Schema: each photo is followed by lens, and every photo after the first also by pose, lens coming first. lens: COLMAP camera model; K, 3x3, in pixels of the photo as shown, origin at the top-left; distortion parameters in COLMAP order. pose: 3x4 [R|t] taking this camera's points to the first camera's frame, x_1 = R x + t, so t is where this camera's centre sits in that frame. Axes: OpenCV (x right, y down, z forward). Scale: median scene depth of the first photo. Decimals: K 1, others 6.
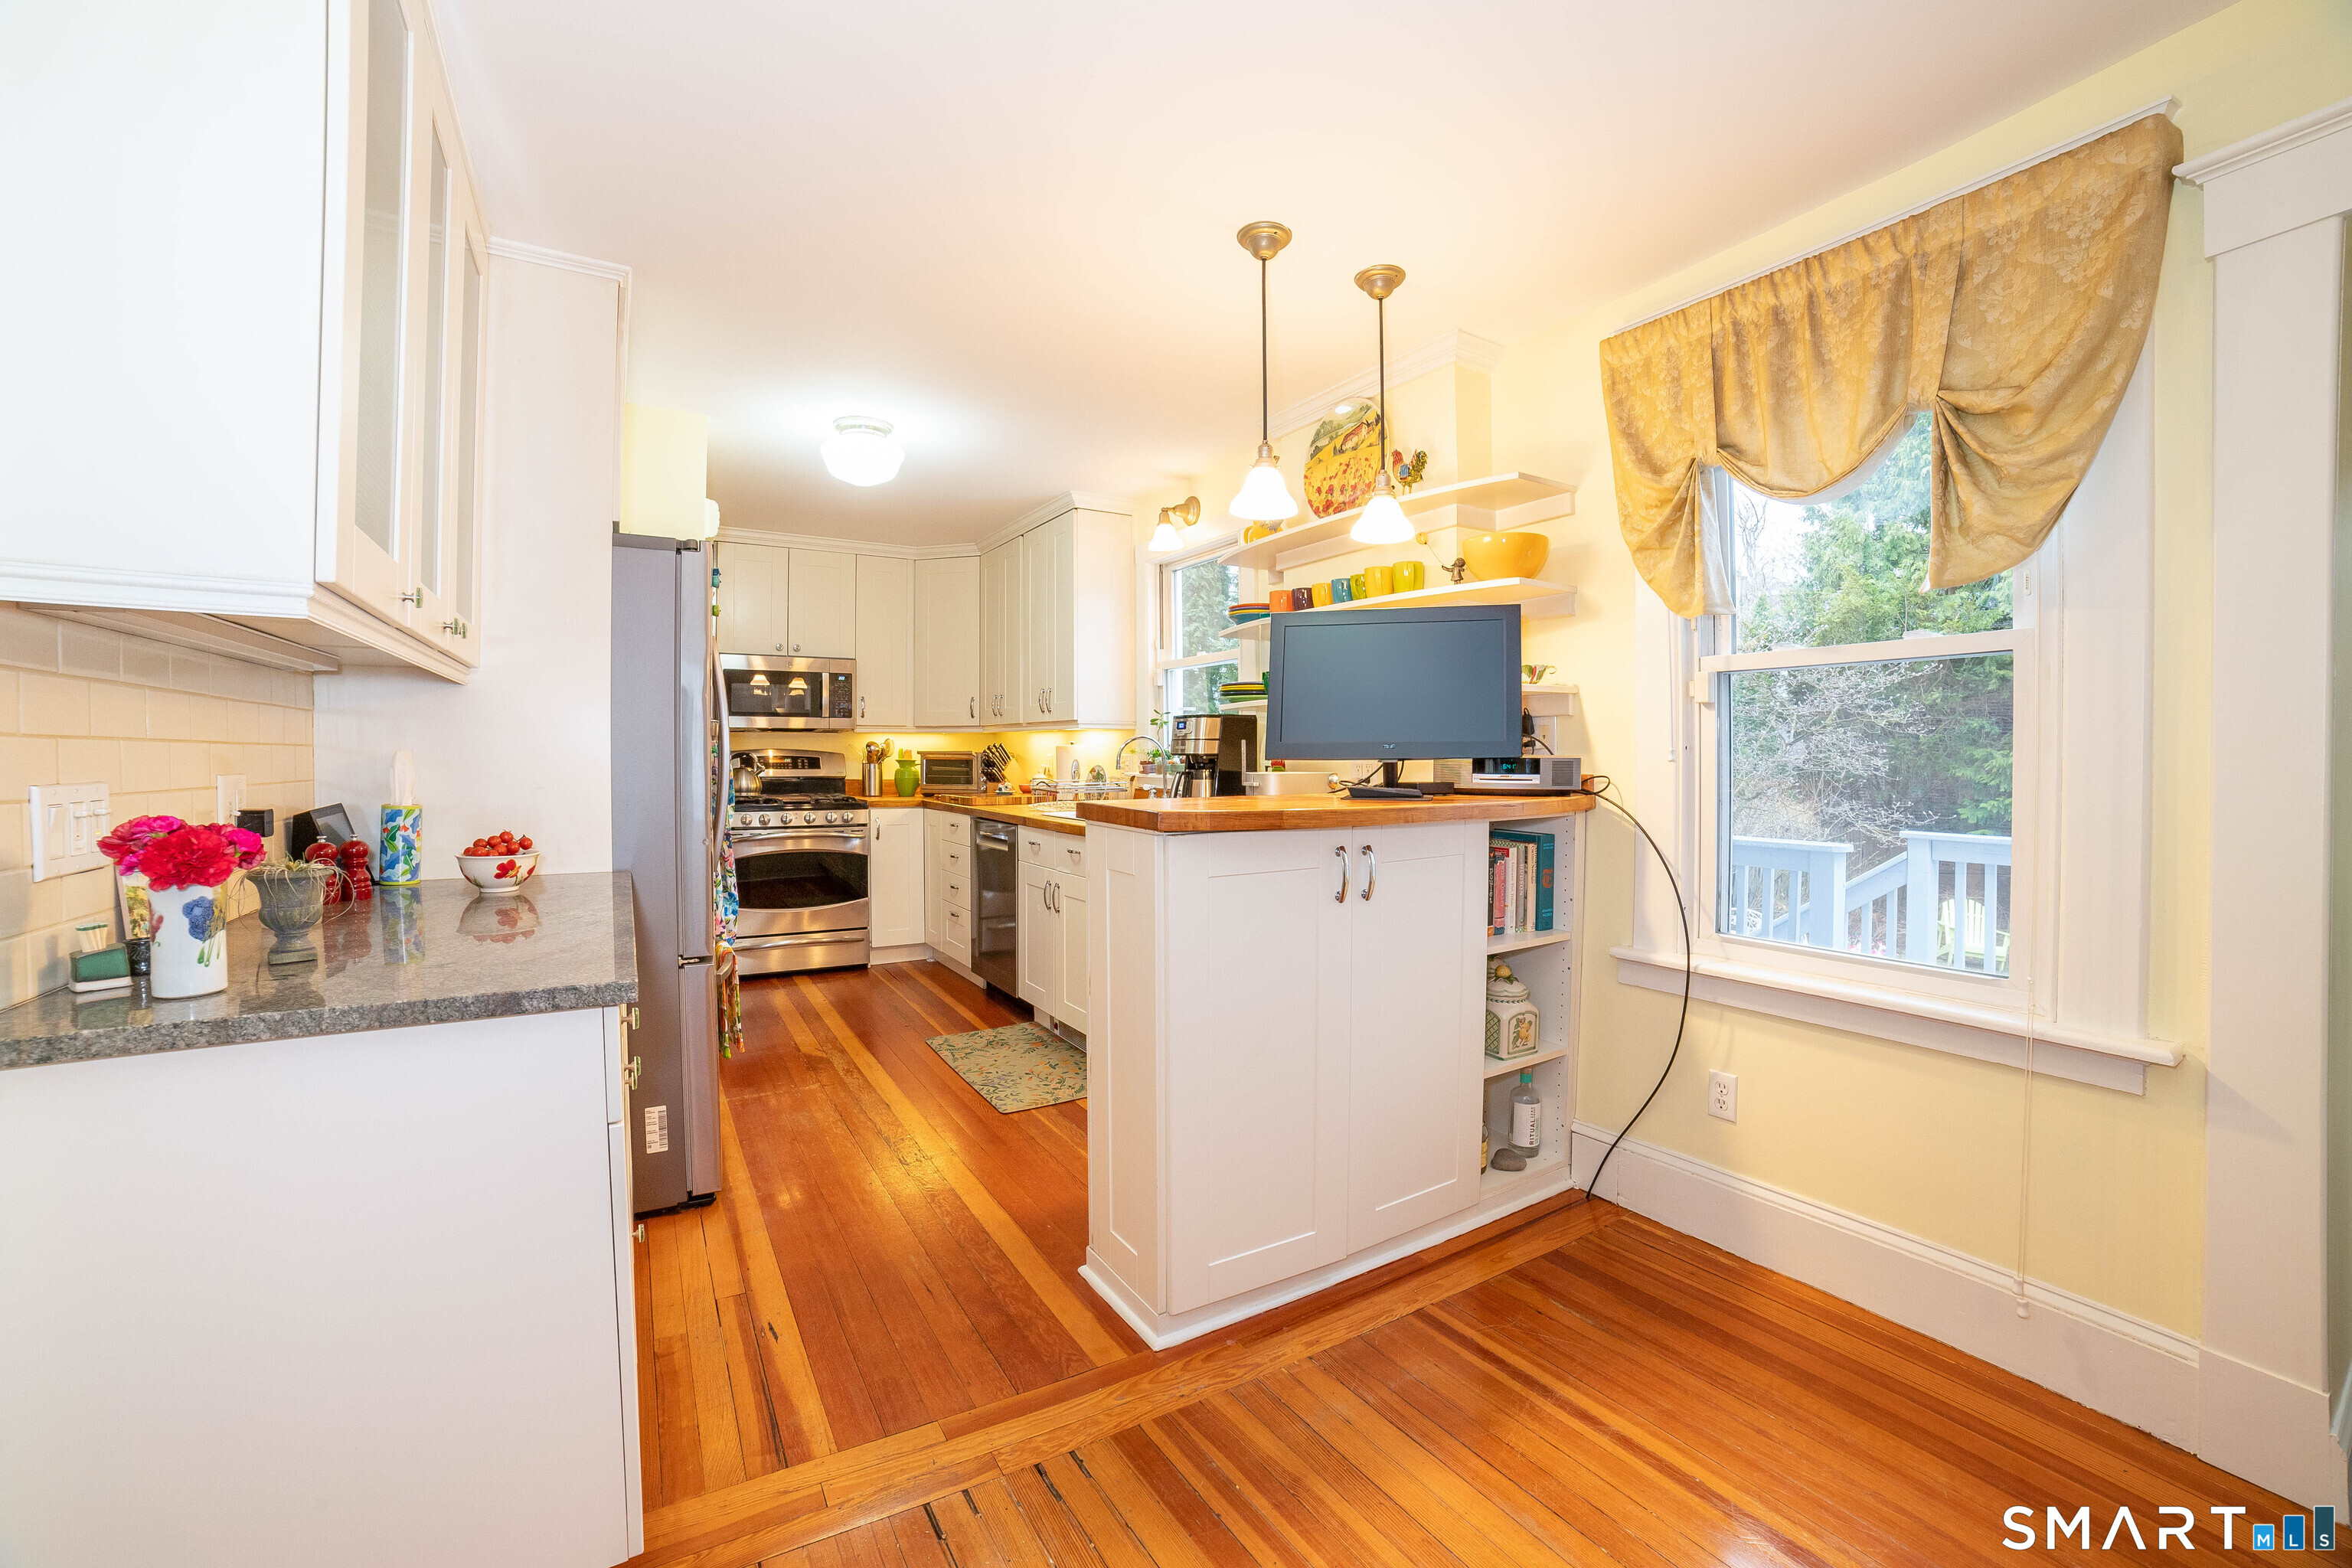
lens RADIAL K [[971.4, 0, 1176.6], [0, 971.4, 751.7], [0, 0, 1]] dist [-0.104877, 0.039585]
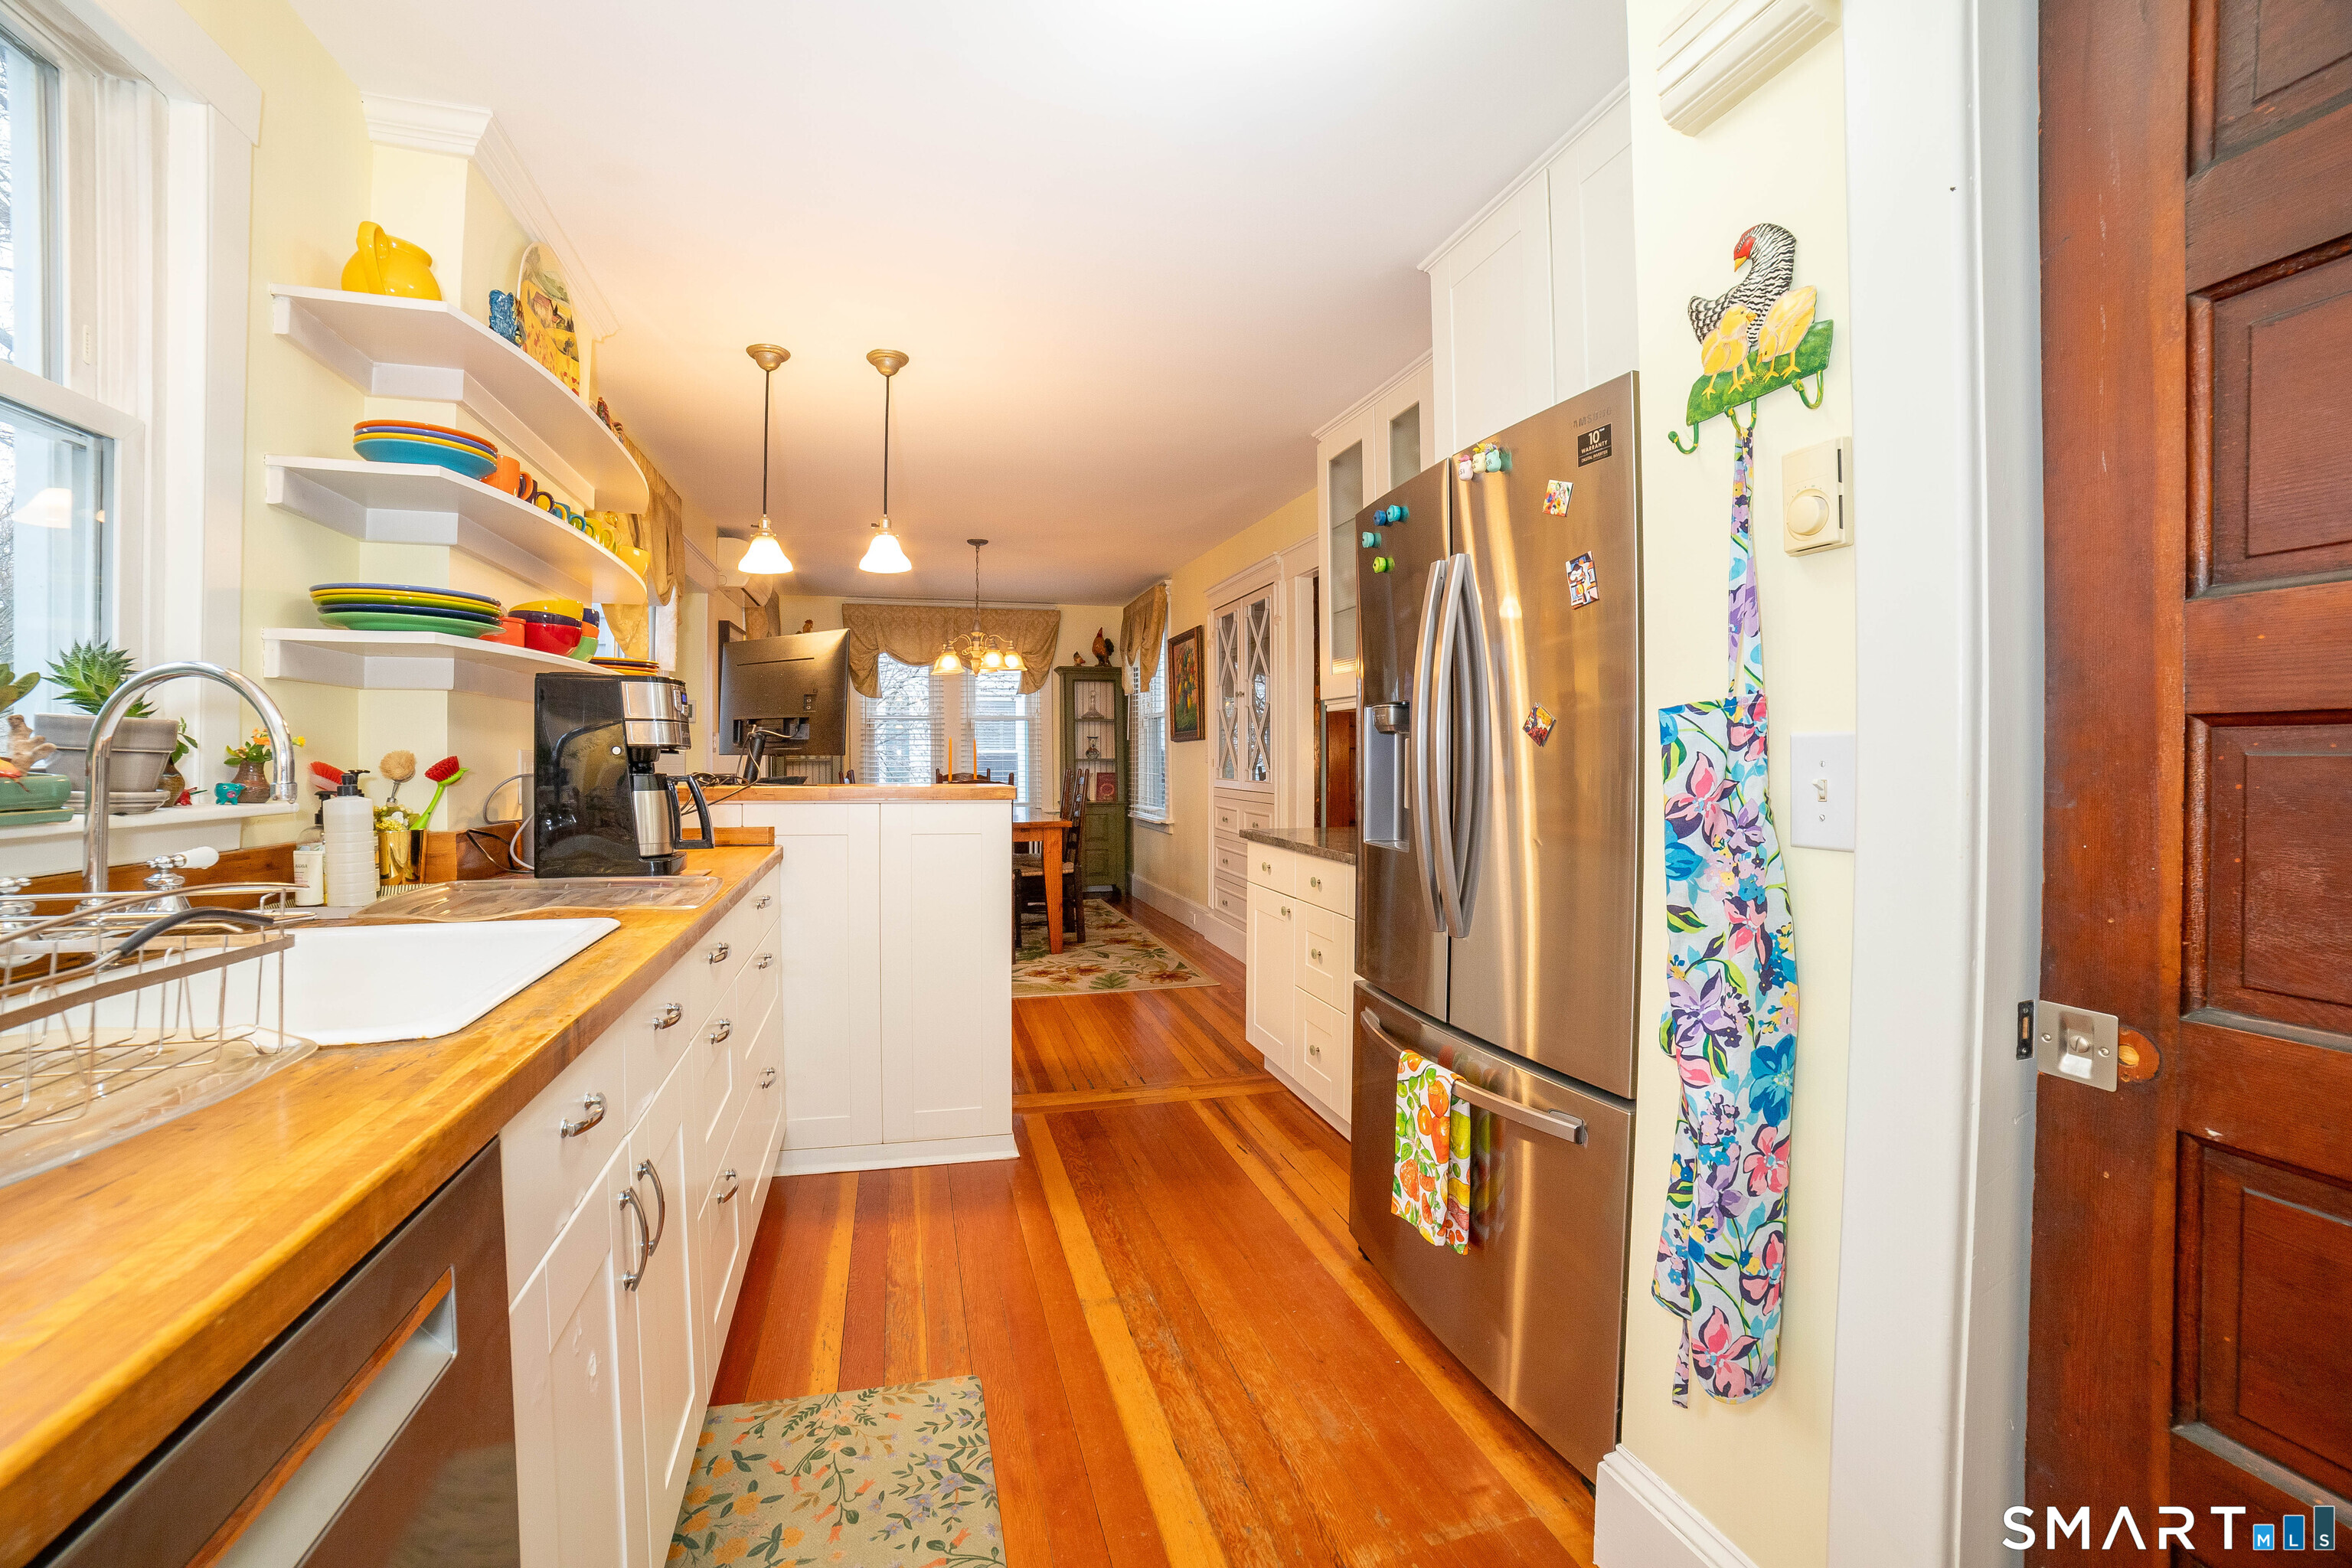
lens RADIAL K [[971.4, 0, 1176.6], [0, 971.4, 751.7], [0, 0, 1]] dist [-0.104877, 0.039585]
pose [[-0.967163, 0.000857, 0.254157, -0.445841], [-0.000900, 0.999976, -0.006797, 0.009984], [-0.254157, -0.006803, -0.967139, 1.537266]]
